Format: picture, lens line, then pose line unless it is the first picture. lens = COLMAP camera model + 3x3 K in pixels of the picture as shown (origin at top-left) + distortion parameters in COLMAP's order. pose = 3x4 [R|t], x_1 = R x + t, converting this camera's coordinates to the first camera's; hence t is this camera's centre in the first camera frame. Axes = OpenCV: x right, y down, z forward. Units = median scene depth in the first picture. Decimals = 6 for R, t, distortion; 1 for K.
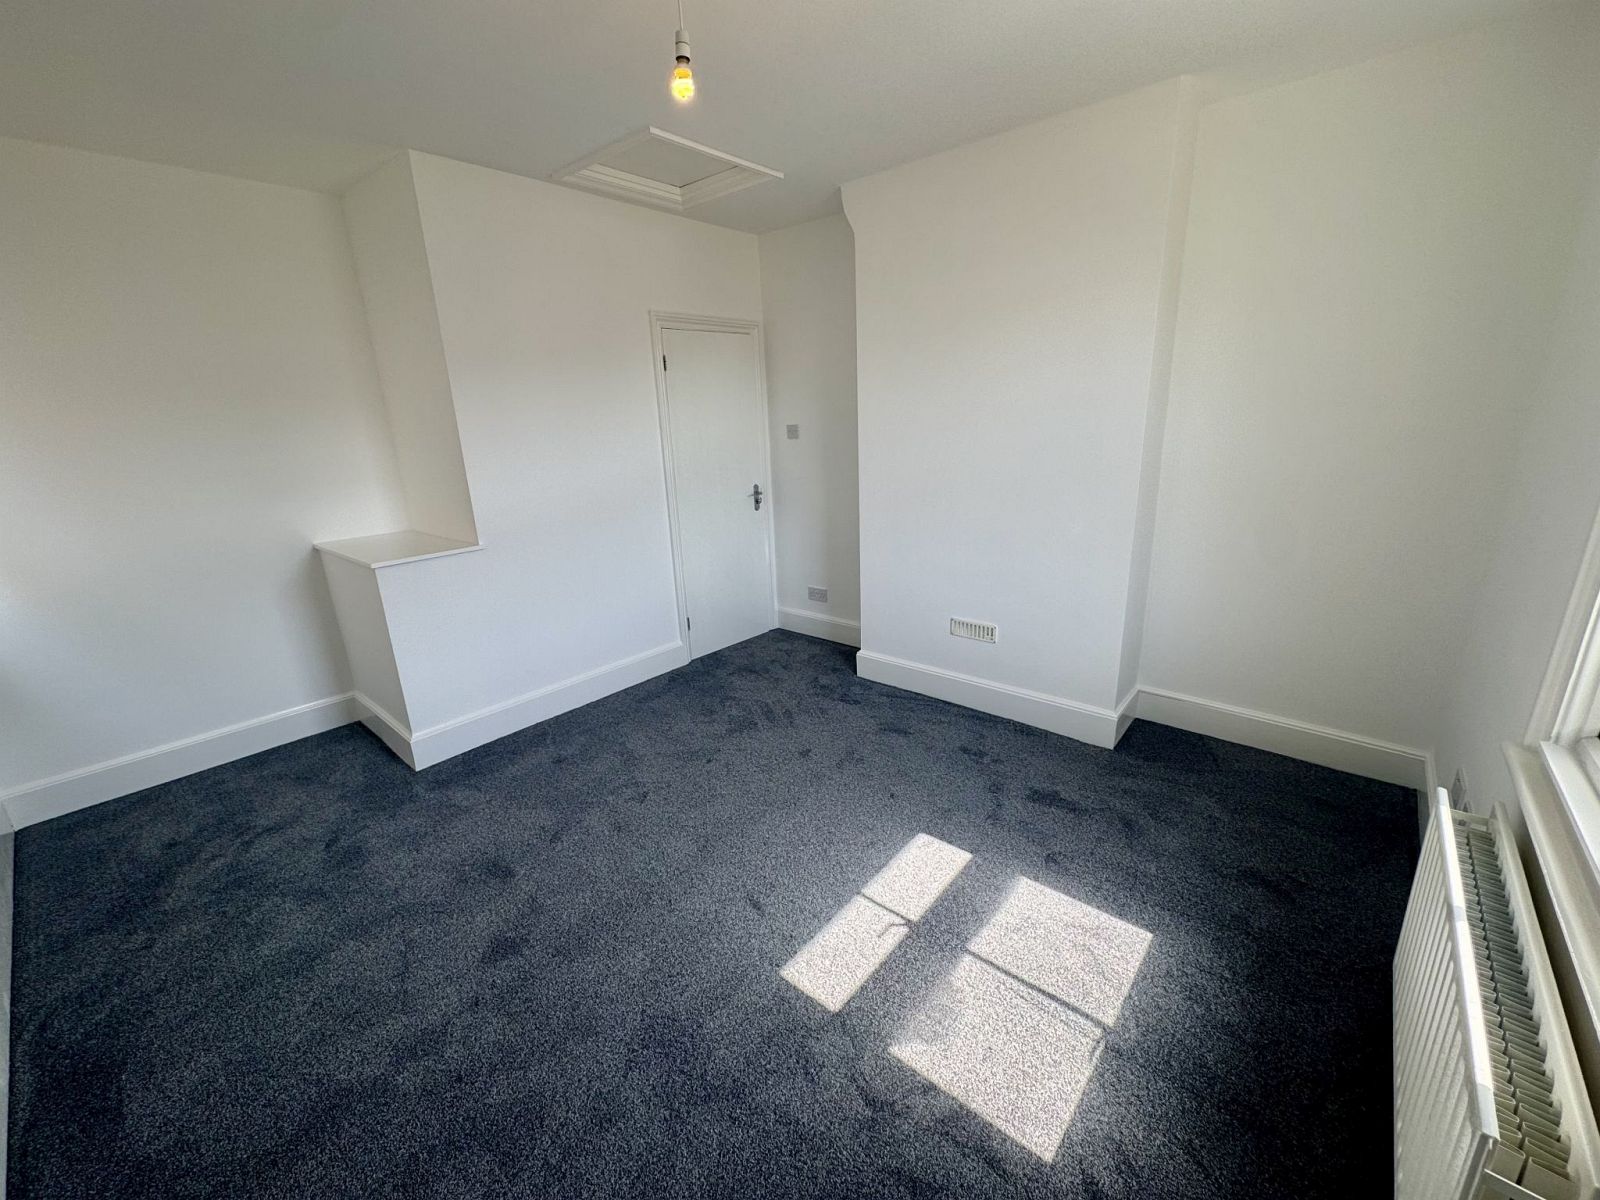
lens RADIAL K [[642.8, 0, 800.0], [0, 642.8, 600.0], [0, 0, 1]] dist [-0.001403, 0.000052]
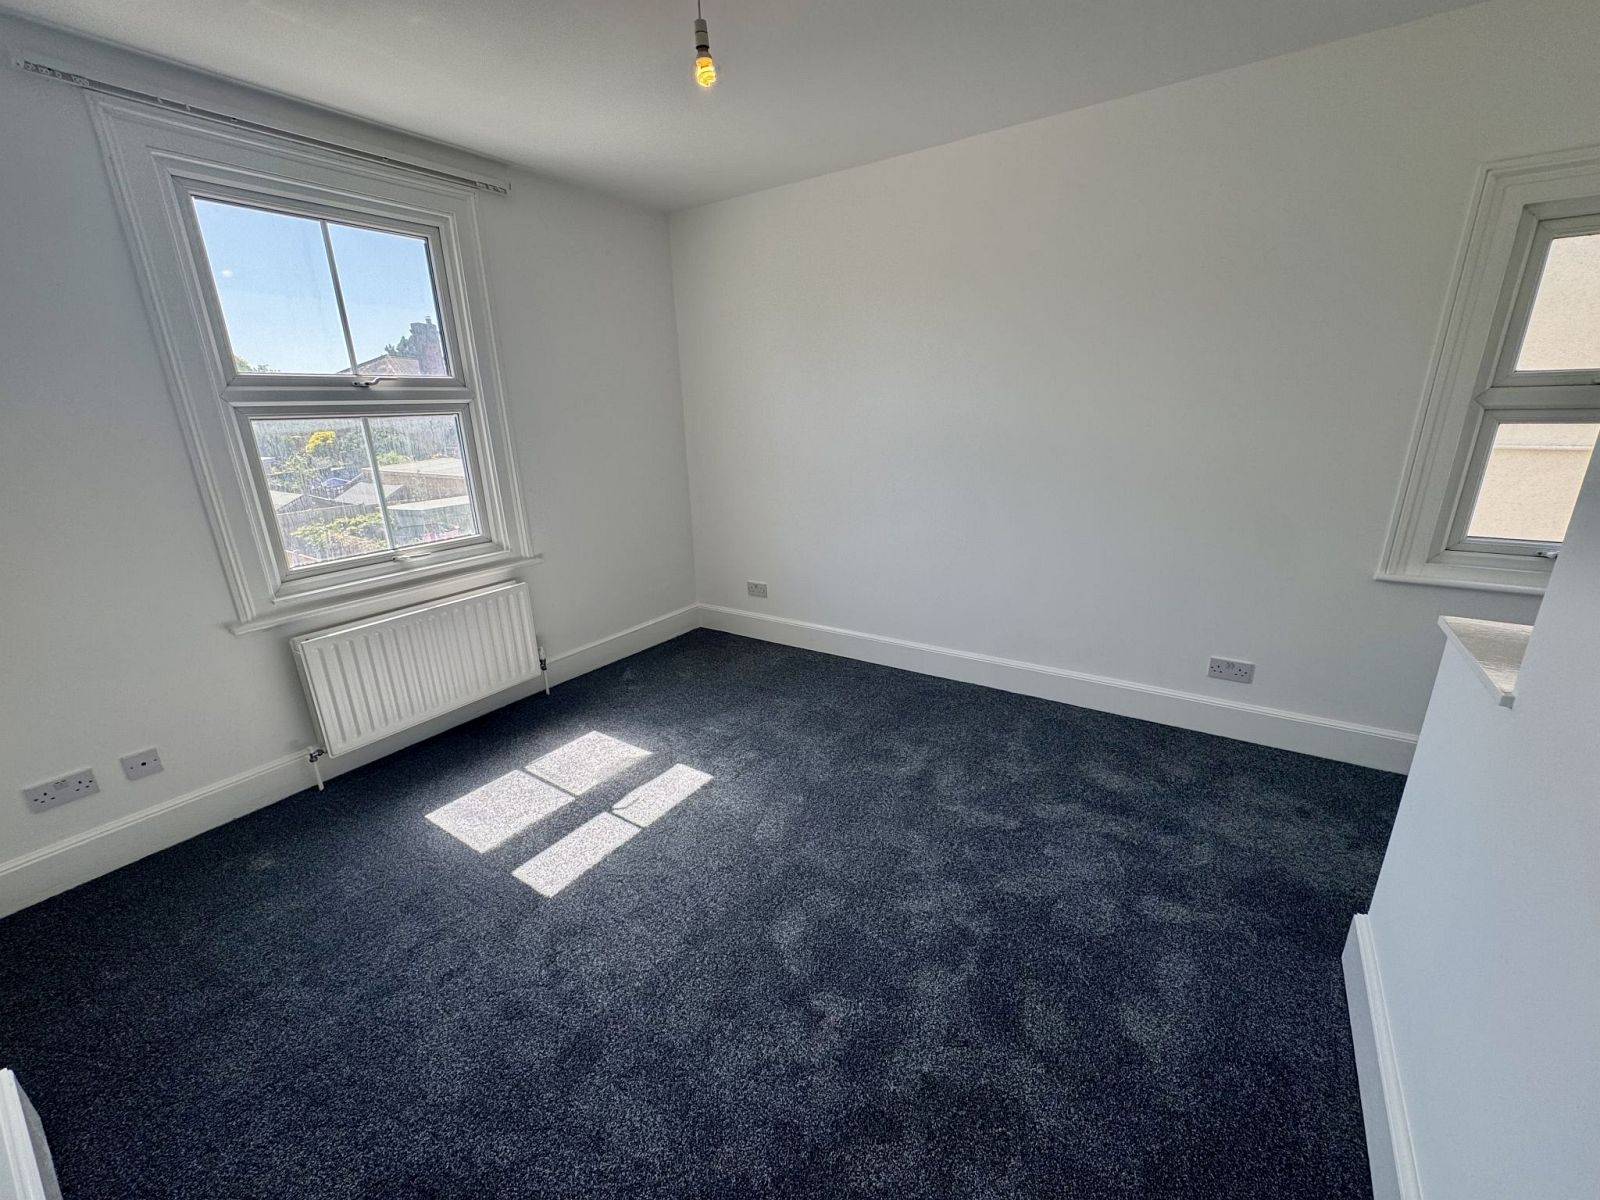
lens RADIAL K [[642.8, 0, 800.0], [0, 642.8, 600.0], [0, 0, 1]] dist [-0.001403, 0.000052]
pose [[-0.992108, 0.095826, -0.080862, -0.138015], [0.036139, 0.836084, 0.547410, -0.518519], [0.120063, 0.540168, -0.832949, 1.866662]]
